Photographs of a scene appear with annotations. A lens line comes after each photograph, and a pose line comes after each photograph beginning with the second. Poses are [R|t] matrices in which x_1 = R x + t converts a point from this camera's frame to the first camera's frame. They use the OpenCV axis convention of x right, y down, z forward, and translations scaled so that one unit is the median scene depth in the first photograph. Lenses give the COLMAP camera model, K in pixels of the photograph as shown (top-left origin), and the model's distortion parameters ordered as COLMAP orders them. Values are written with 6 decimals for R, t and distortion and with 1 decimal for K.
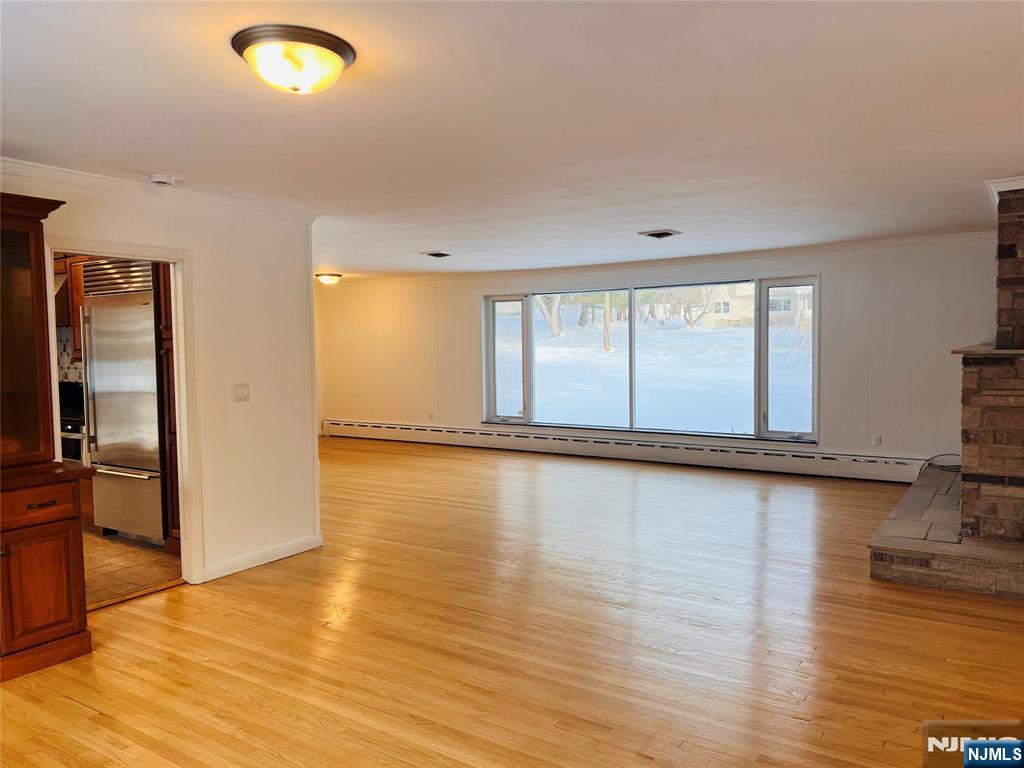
lens RADIAL K [[762.0, 0, 513.1], [0, 762.0, 379.4], [0, 0, 1]] dist [0.054757, -0.057091]
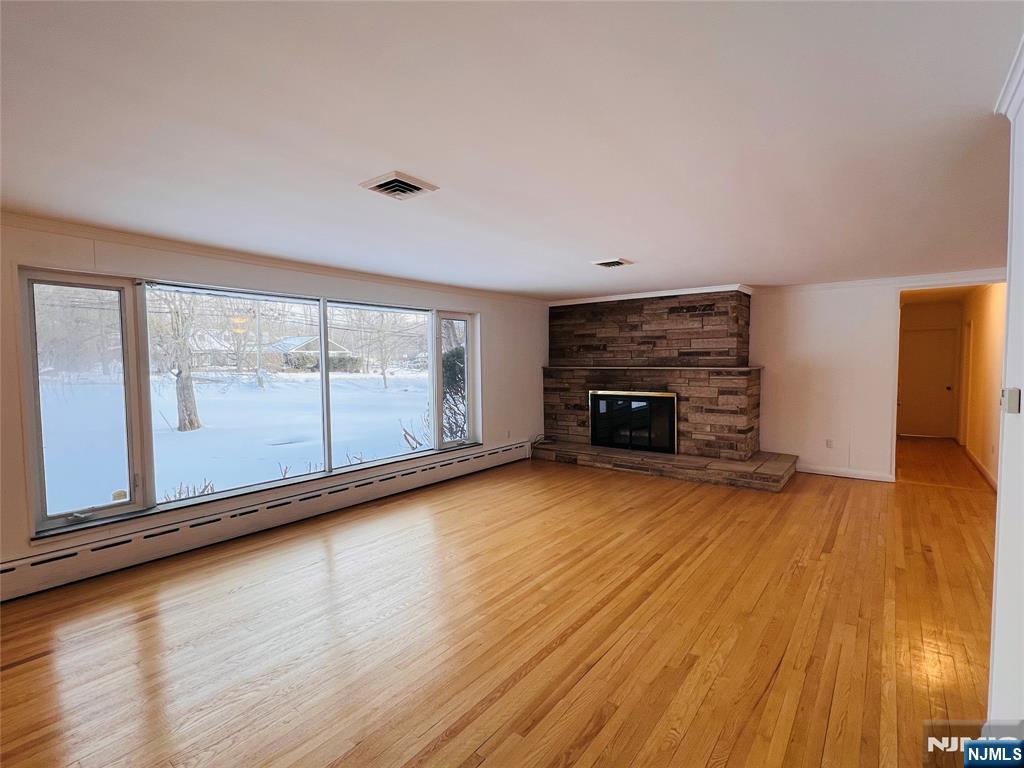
lens RADIAL K [[487.6, 0, 513.4], [0, 487.6, 383.9], [0, 0, 1]] dist [-0.003984, -0.000840]
pose [[0.065224, -0.035135, 0.997252, -0.384663], [0.055292, 0.997972, 0.031544, -0.037950], [-0.996338, 0.053082, 0.067034, 0.835616]]
